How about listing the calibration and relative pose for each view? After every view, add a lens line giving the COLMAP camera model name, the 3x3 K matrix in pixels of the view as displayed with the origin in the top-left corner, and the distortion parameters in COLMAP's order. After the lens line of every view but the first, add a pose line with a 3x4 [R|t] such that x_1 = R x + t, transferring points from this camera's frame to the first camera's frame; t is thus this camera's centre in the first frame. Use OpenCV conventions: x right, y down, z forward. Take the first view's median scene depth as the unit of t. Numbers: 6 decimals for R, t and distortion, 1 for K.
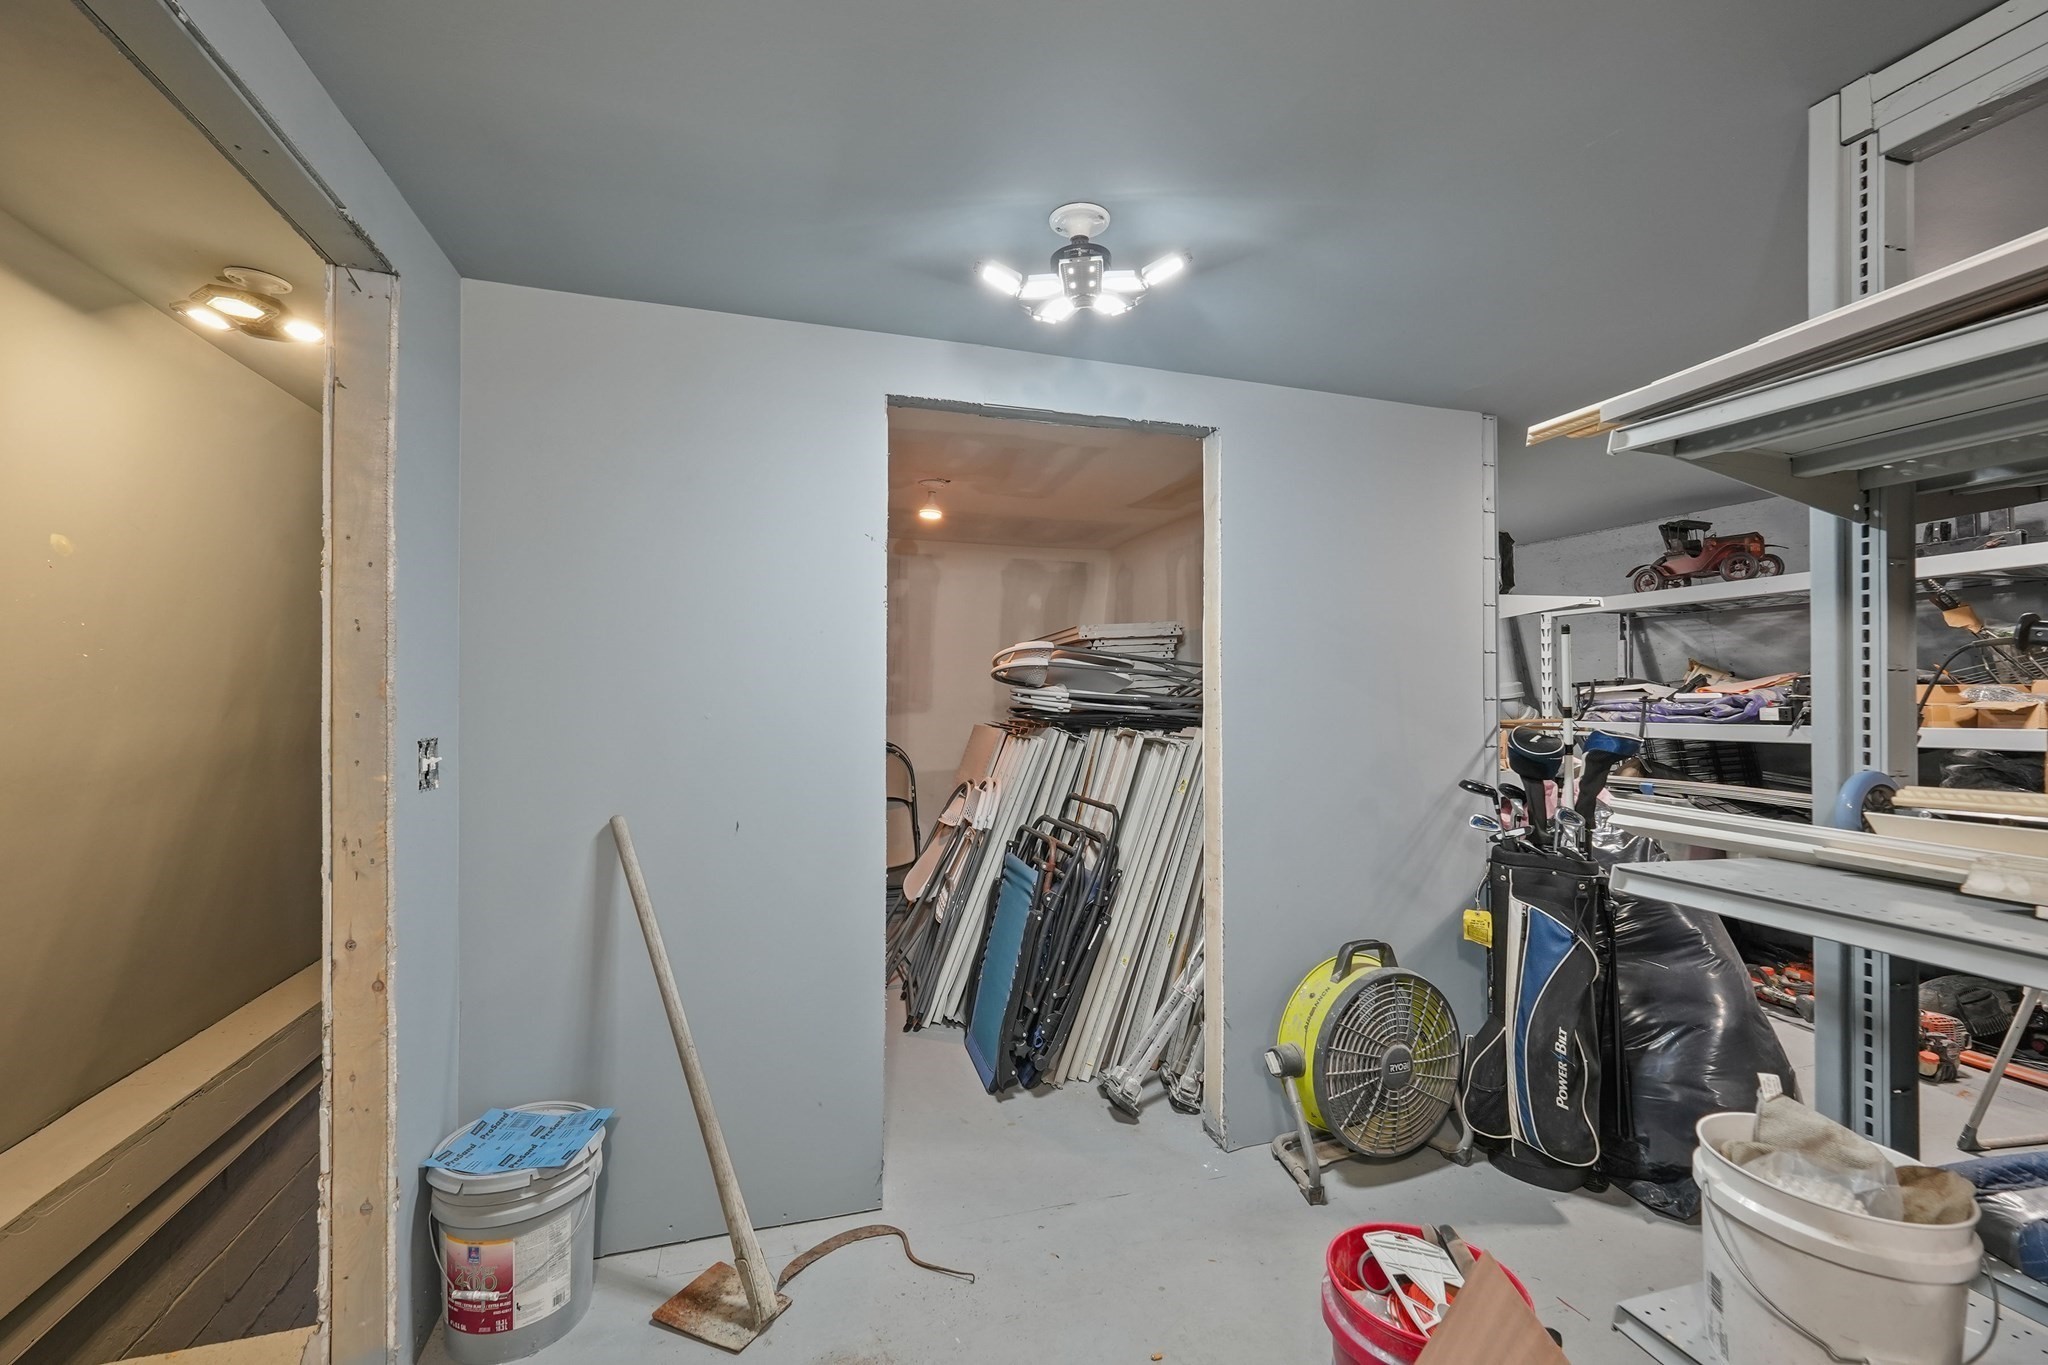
lens RADIAL K [[854.5, 0, 1024.1], [0, 854.5, 676.3], [0, 0, 1]] dist [-0.007514, 0.004735]
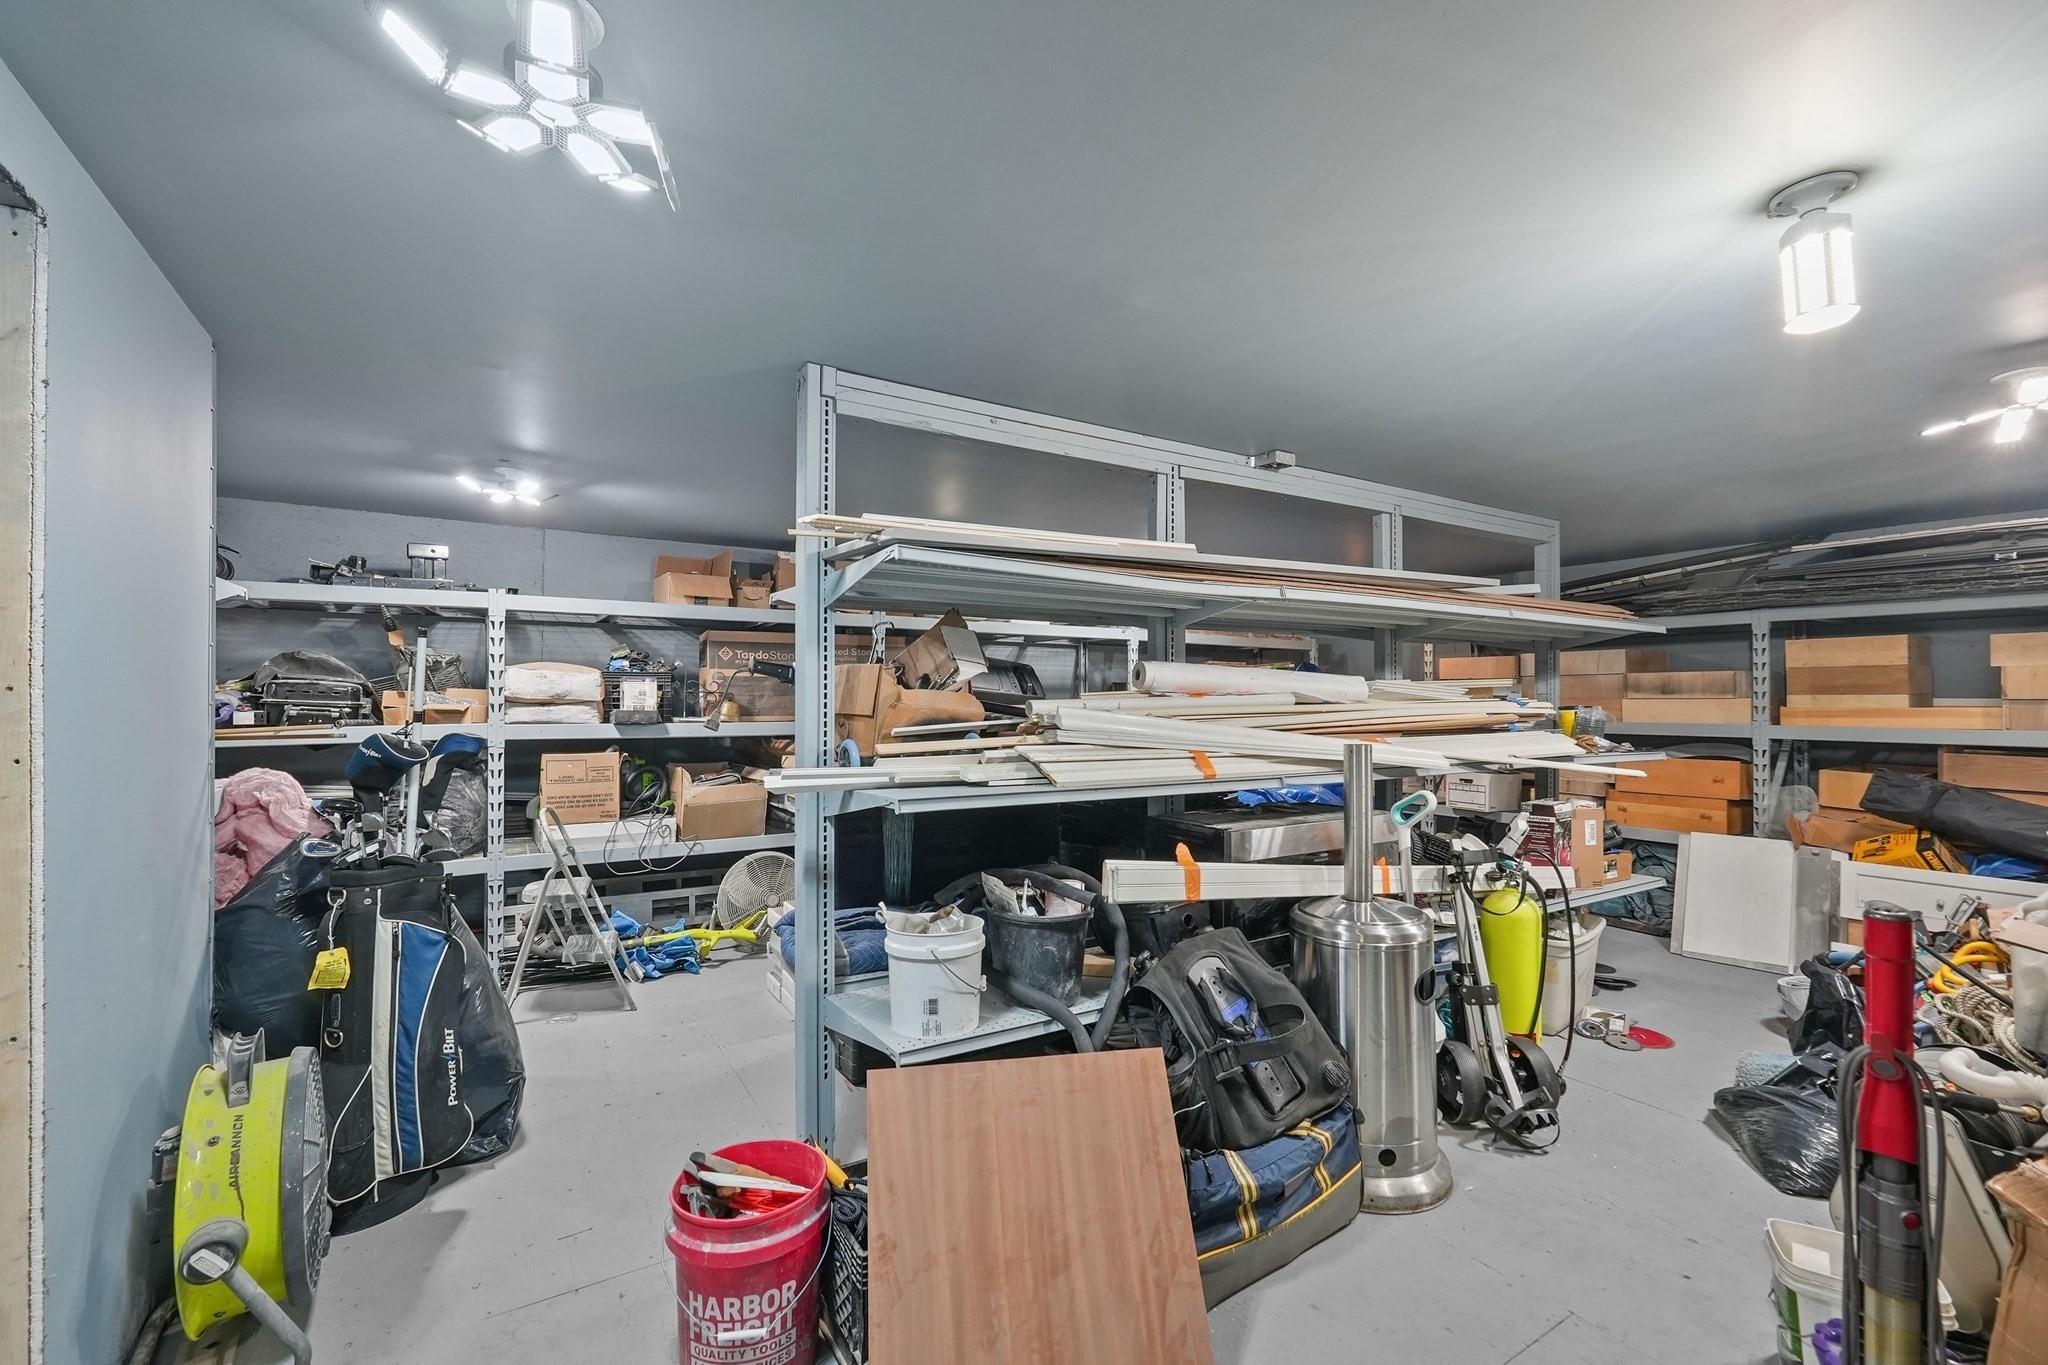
lens RADIAL K [[854.5, 0, 1024.1], [0, 854.5, 676.3], [0, 0, 1]] dist [-0.007514, 0.004735]
pose [[-0.247564, 0.027568, 0.968479, -0.523962], [-0.023605, 0.999127, -0.034474, 0.015026], [-0.968584, -0.031395, -0.246697, 0.599347]]
